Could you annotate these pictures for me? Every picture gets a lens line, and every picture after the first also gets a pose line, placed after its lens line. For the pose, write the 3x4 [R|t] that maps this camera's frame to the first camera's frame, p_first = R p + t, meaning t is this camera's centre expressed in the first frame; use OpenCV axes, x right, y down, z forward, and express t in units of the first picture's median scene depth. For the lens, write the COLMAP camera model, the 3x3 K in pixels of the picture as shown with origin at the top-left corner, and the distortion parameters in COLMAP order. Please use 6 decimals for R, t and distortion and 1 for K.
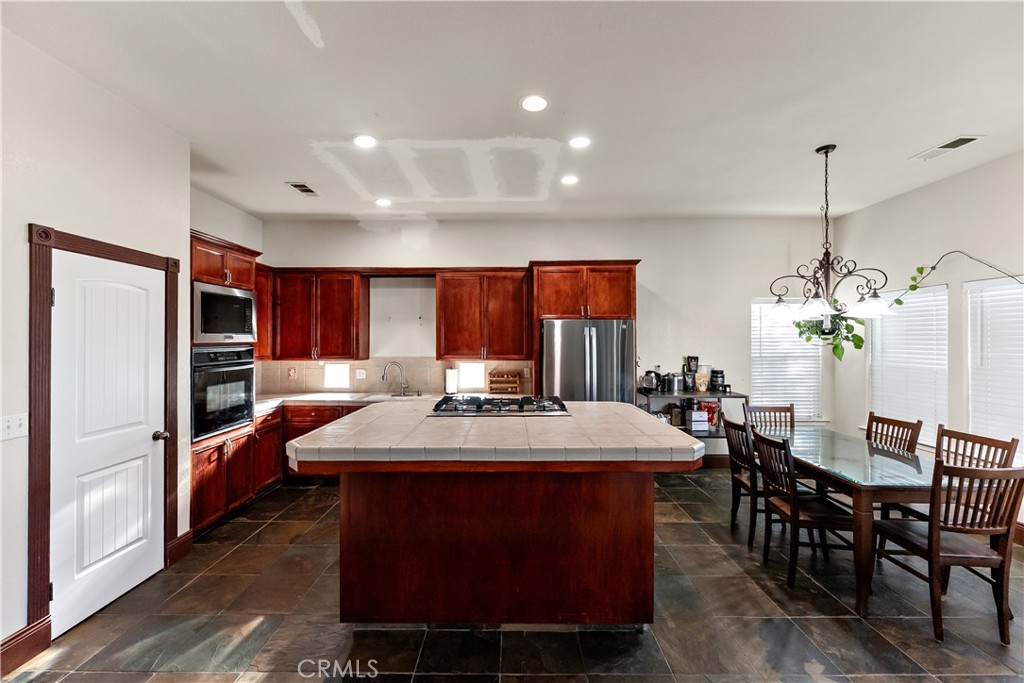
lens RADIAL K [[416.5, 0, 512.0], [0, 416.5, 339.5], [0, 0, 1]] dist [-0.000707, -0.000264]
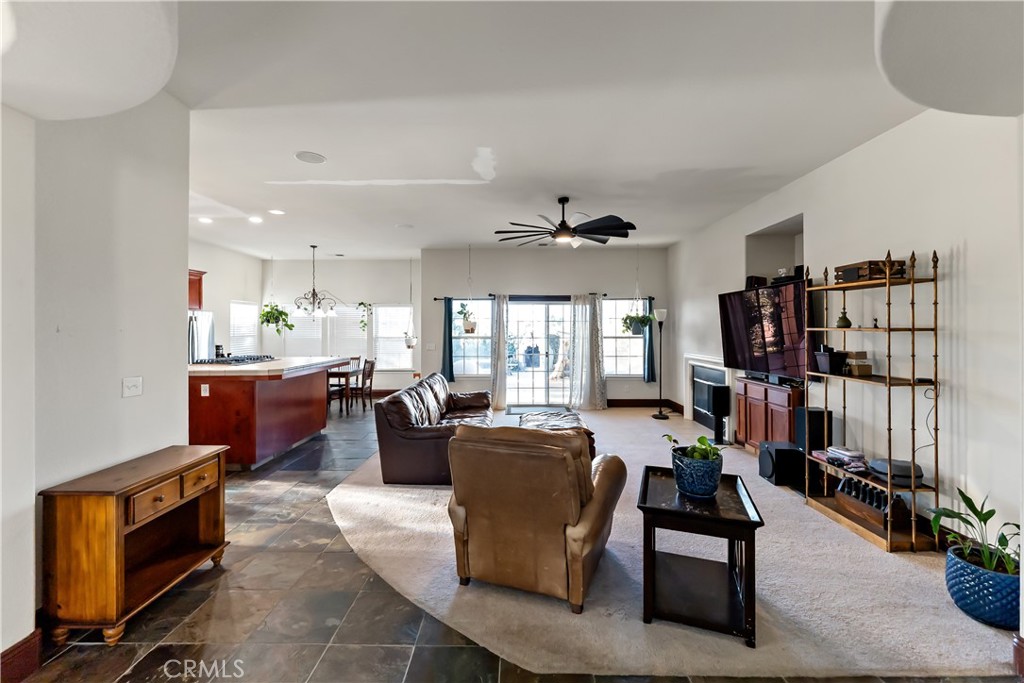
lens RADIAL K [[416.3, 0, 513.8], [0, 416.3, 328.2], [0, 0, 1]] dist [0.000243, -0.004217]
pose [[-0.001066, 0.004279, 0.999990, -1.365222], [0.000449, 0.999991, -0.004279, 0.022869], [-0.999999, 0.000445, -0.001068, -0.132645]]
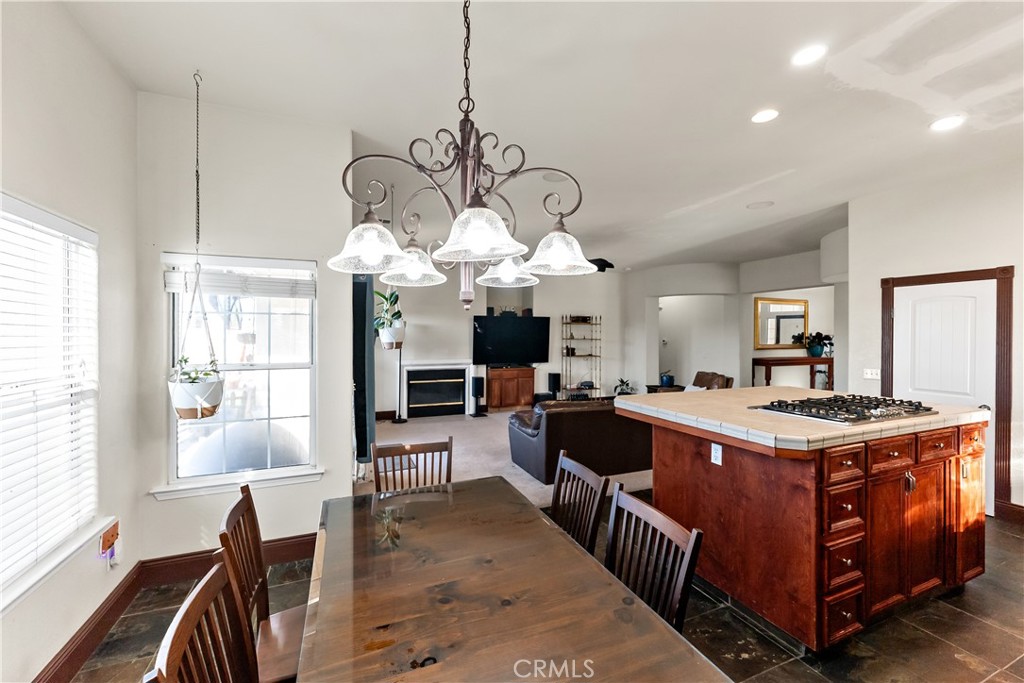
lens RADIAL K [[416.3, 0, 513.8], [0, 416.3, 328.2], [0, 0, 1]] dist [0.000243, -0.004217]
pose [[-0.919210, -0.004246, -0.393746, 0.719760], [0.003219, 0.999827, -0.018298, 0.001136], [0.393755, -0.018088, -0.919037, 1.153244]]
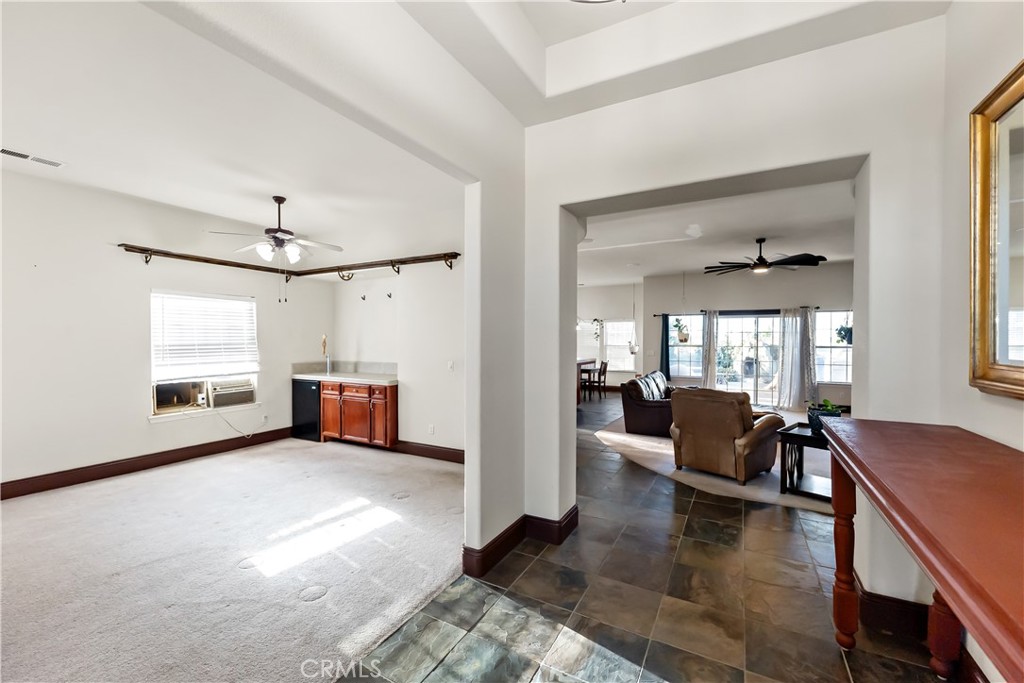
lens RADIAL K [[417.8, 0, 512.0], [0, 417.8, 341.5], [0, 0, 1]] dist [0.000489, -0.000016]
pose [[0.476360, -0.000149, 0.879251, -2.034456], [-0.003765, 0.999990, 0.002209, 0.031319], [-0.879242, -0.004363, 0.476354, -0.208962]]
